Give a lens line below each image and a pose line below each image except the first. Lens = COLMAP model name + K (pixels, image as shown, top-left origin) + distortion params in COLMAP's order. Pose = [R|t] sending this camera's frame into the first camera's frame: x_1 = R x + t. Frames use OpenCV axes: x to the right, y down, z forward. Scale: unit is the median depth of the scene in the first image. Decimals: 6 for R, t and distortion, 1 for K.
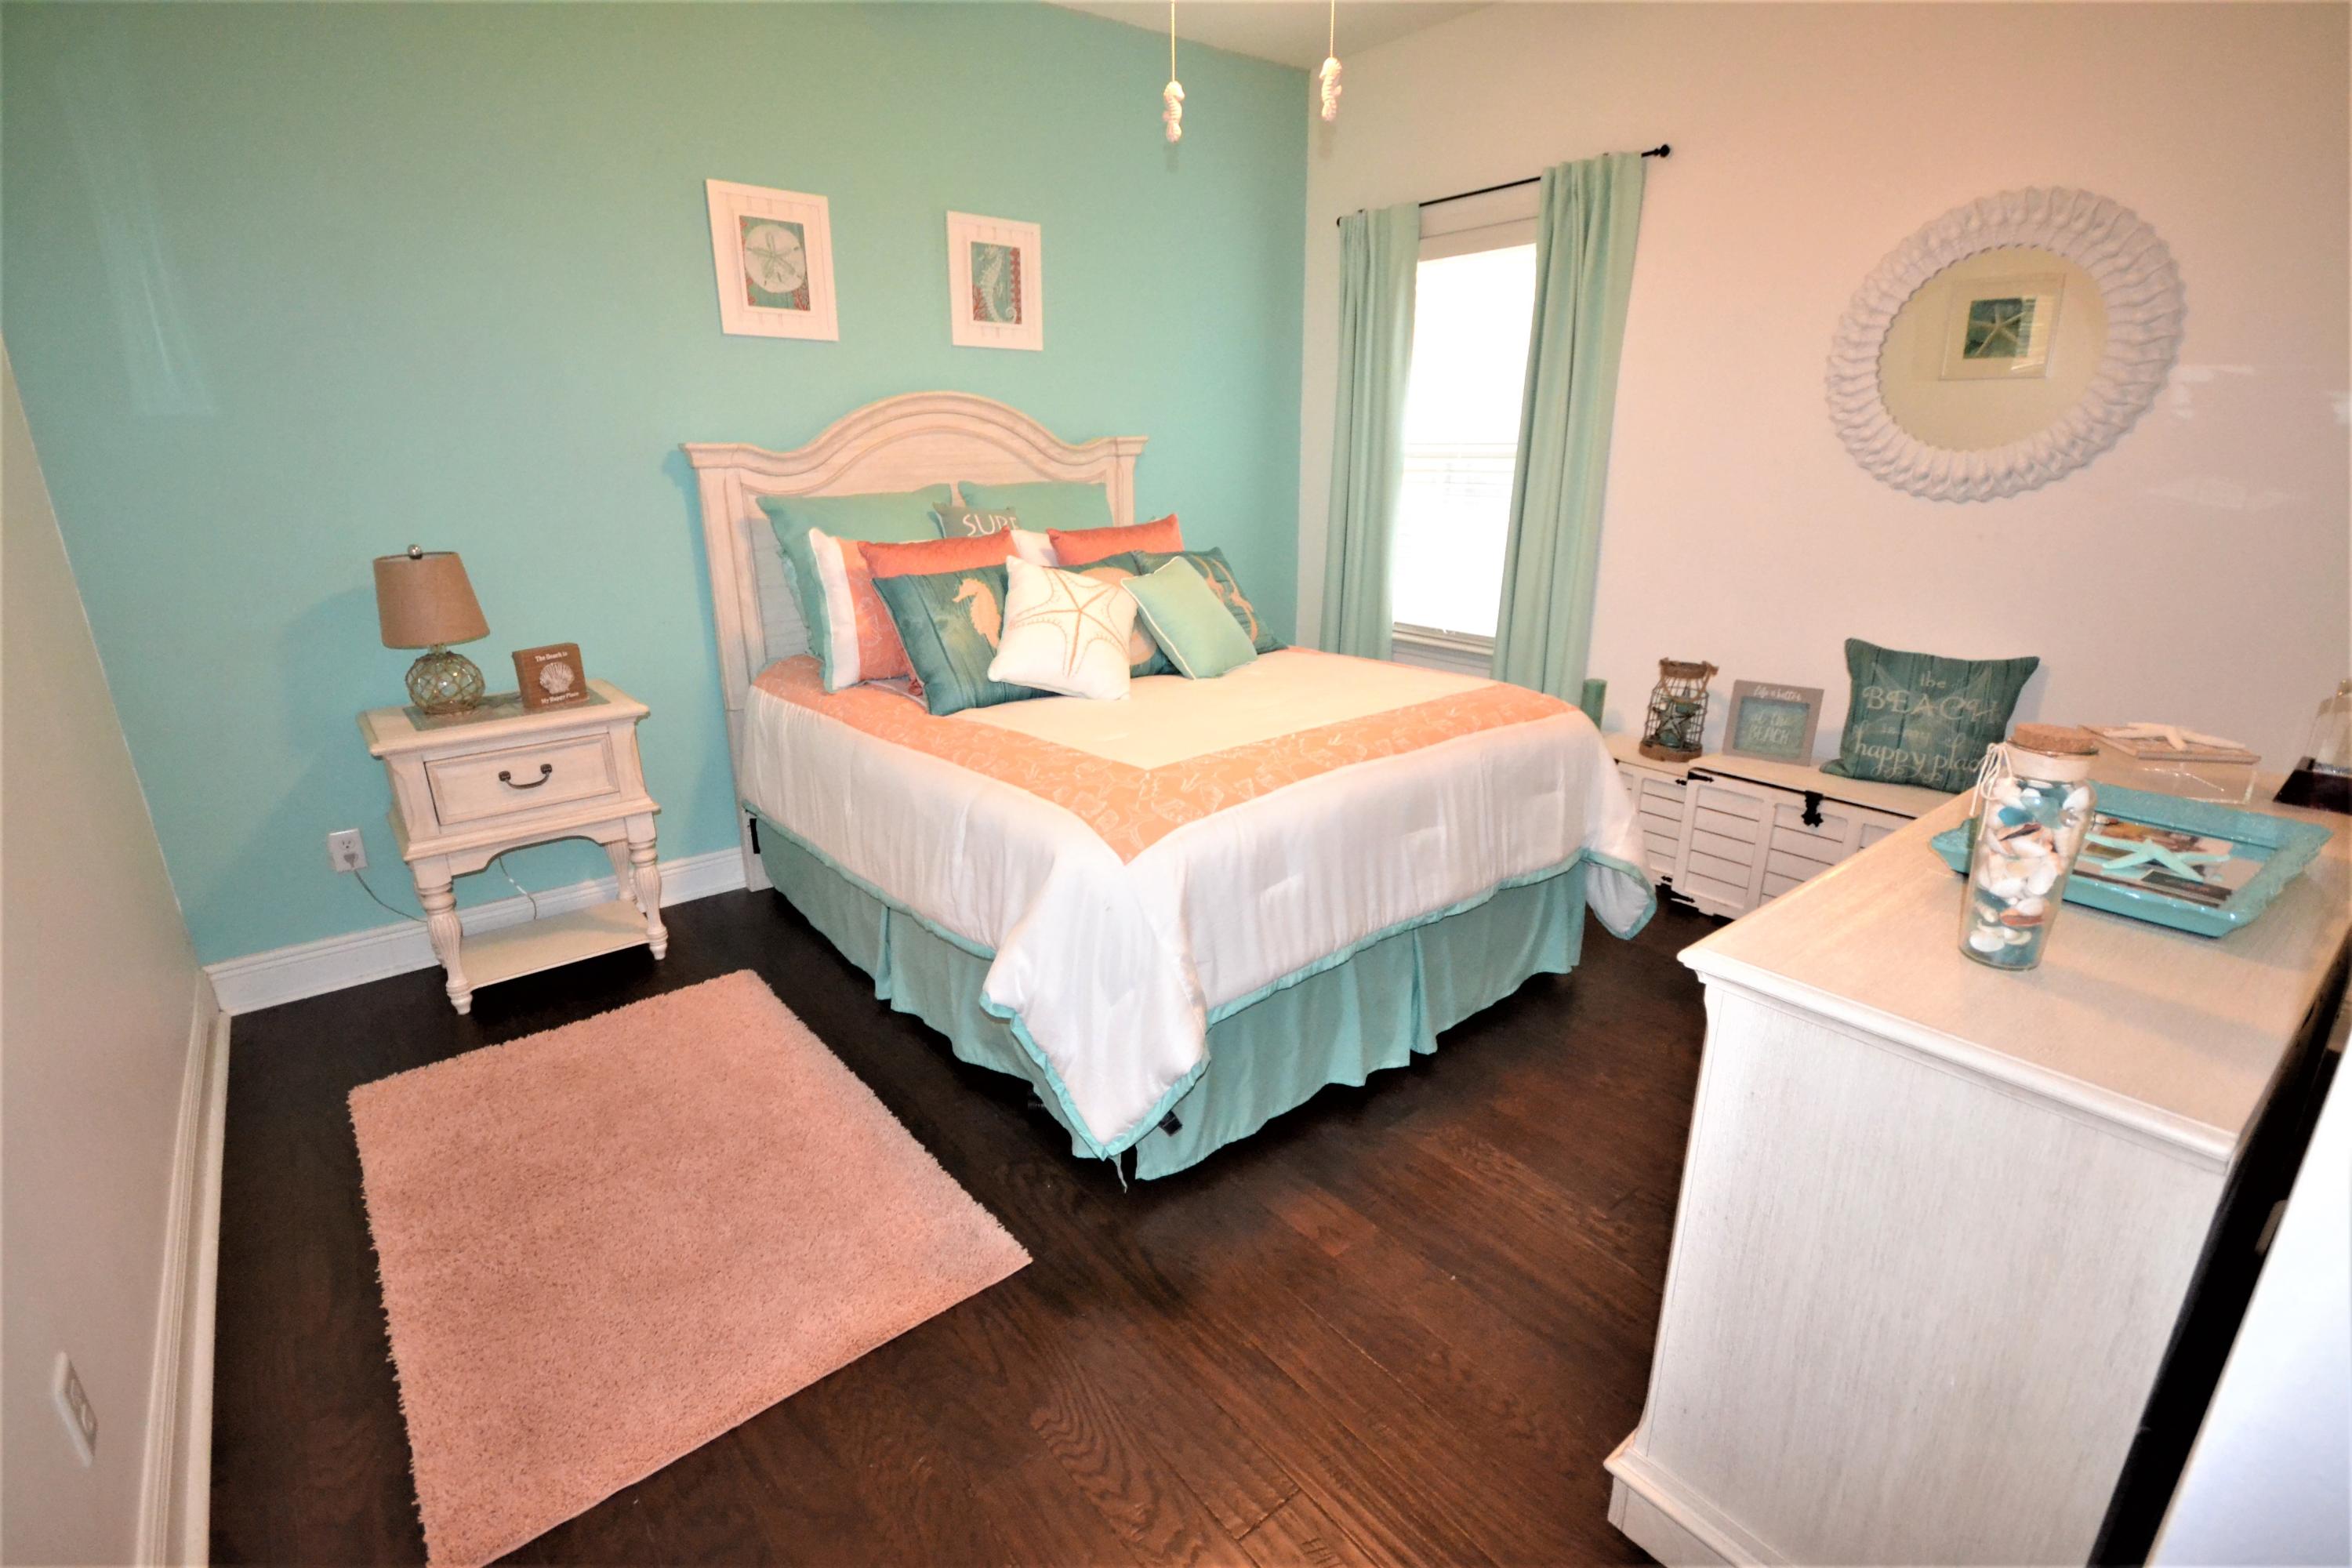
lens RADIAL K [[1079.7, 0, 1187.4], [0, 1079.7, 793.2], [0, 0, 1]] dist [0.016207, -0.011954]
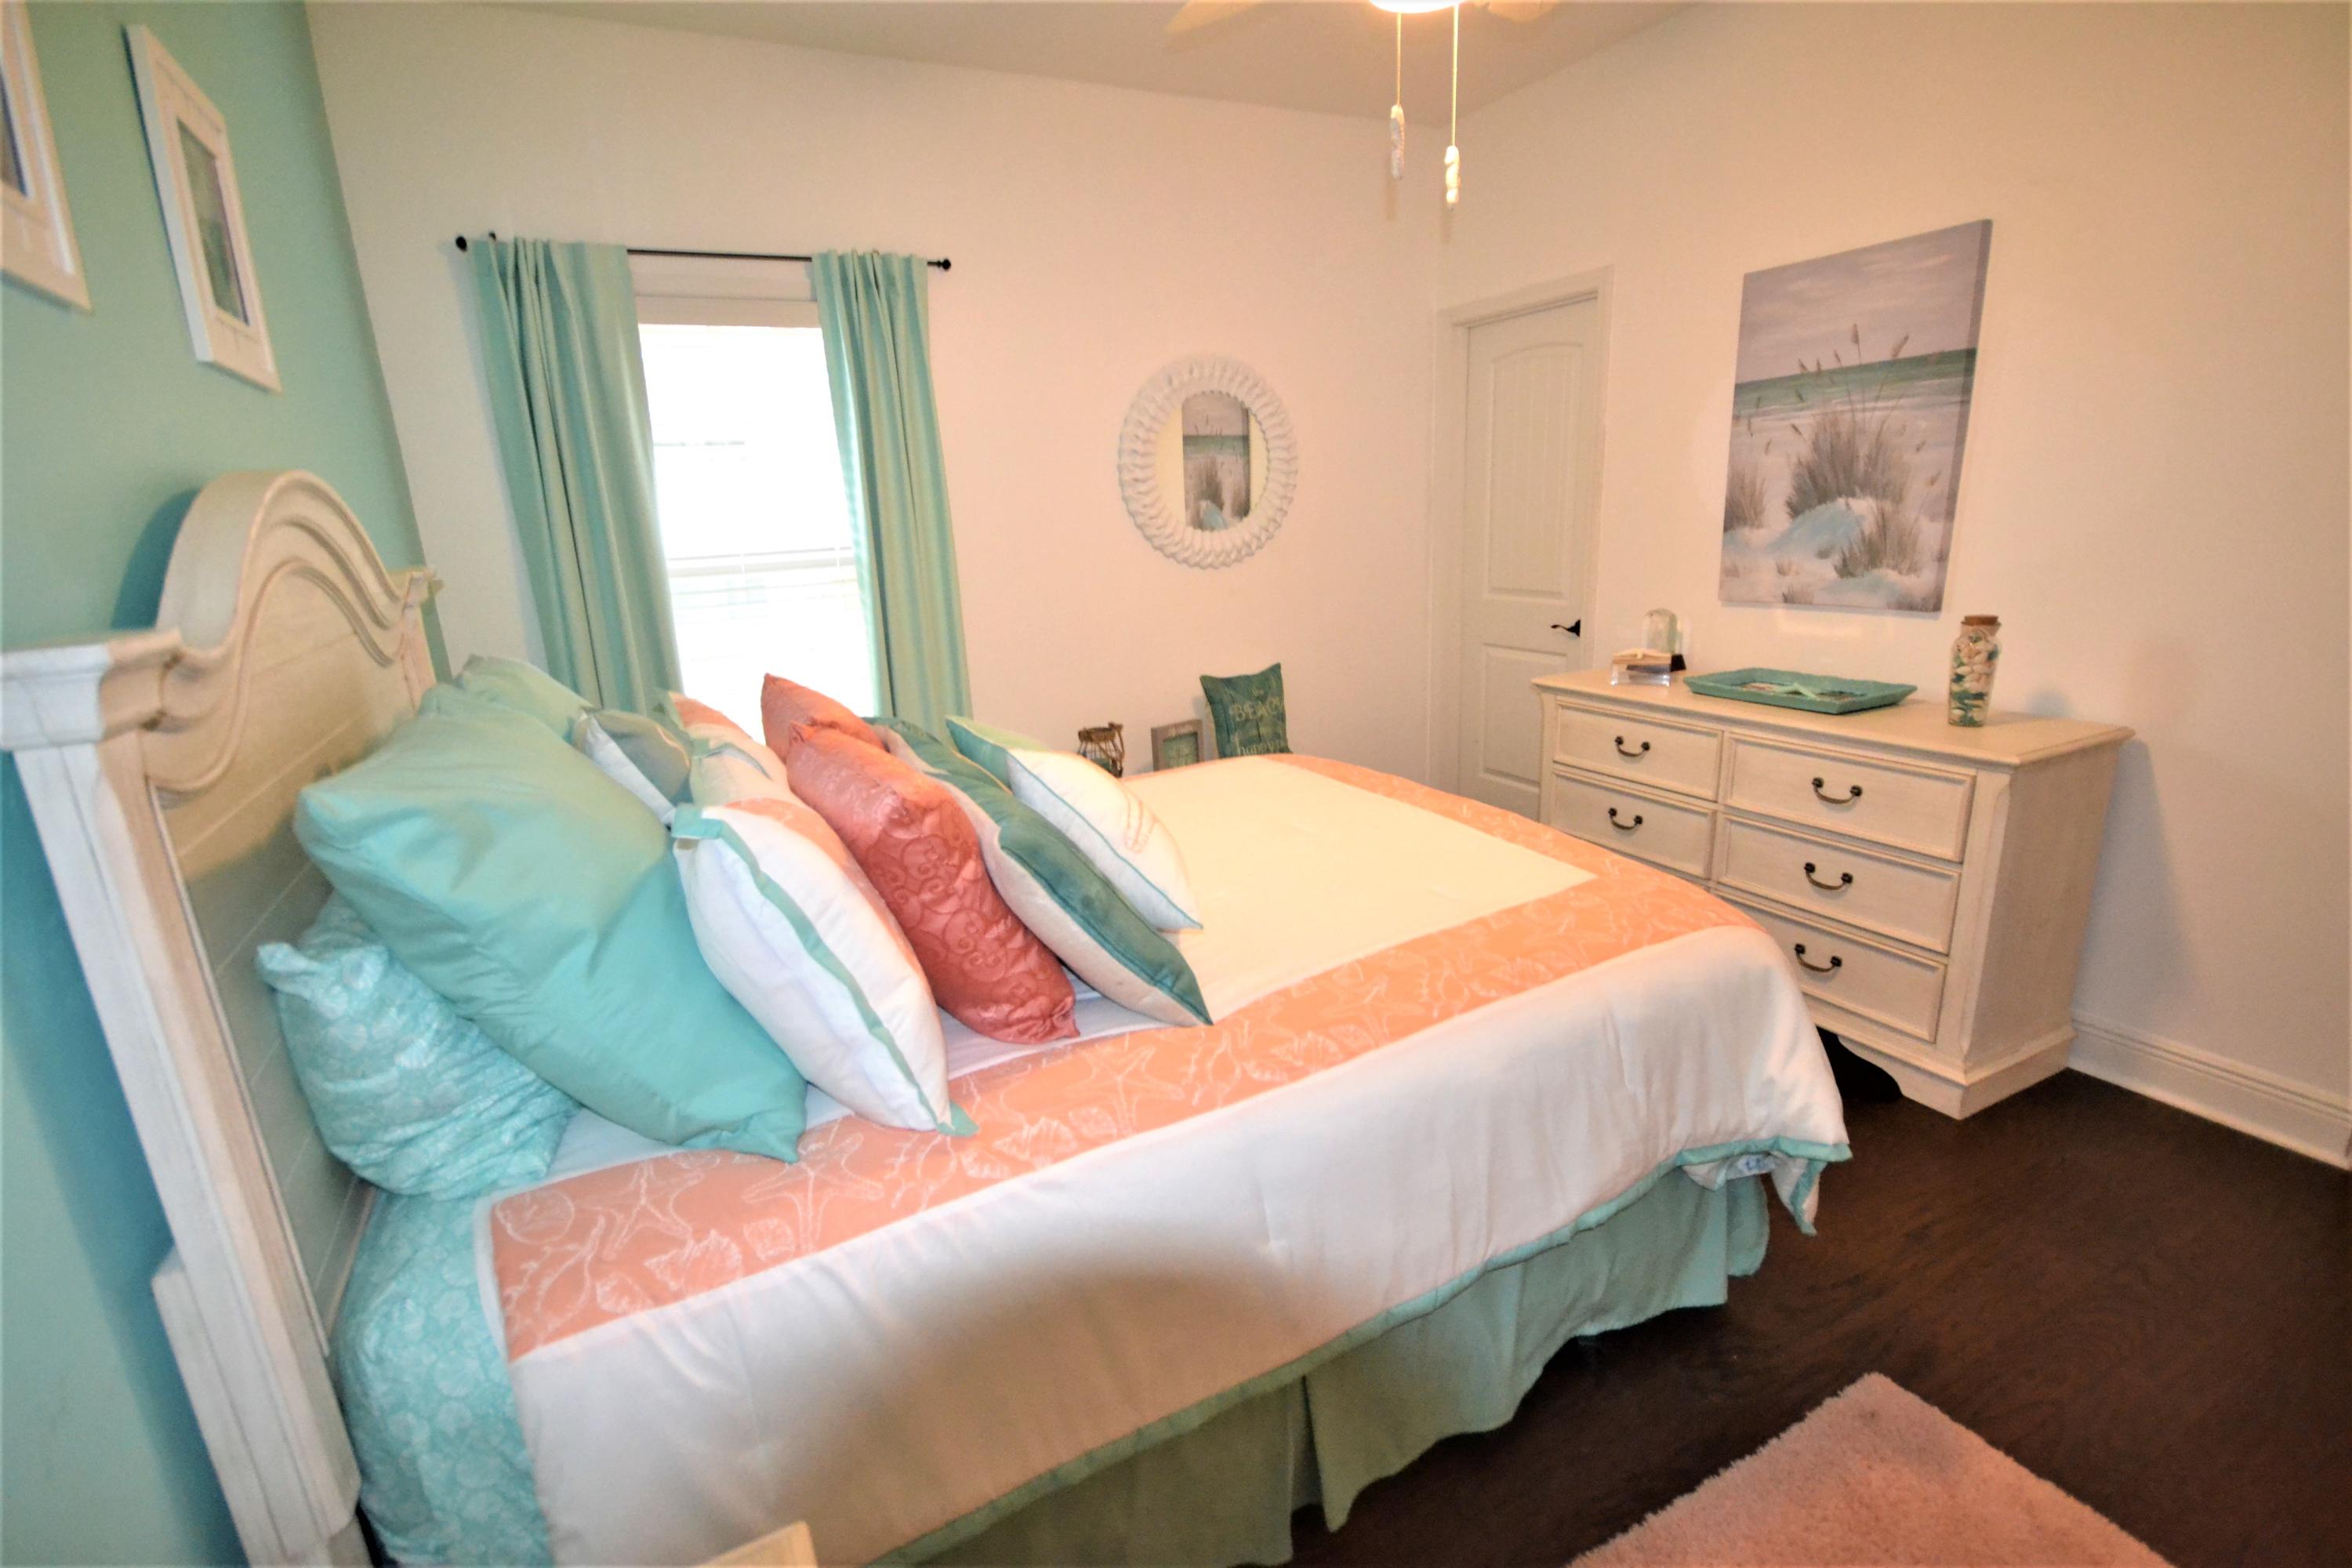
lens RADIAL K [[1079.7, 0, 1179.7], [0, 1079.7, 778.5], [0, 0, 1]] dist [0.016207, -0.011954]
pose [[0.209333, -0.249035, 0.945601, -0.639769], [0.348785, 0.922434, 0.165721, -0.250135], [-0.913525, 0.295121, 0.279956, 0.693576]]
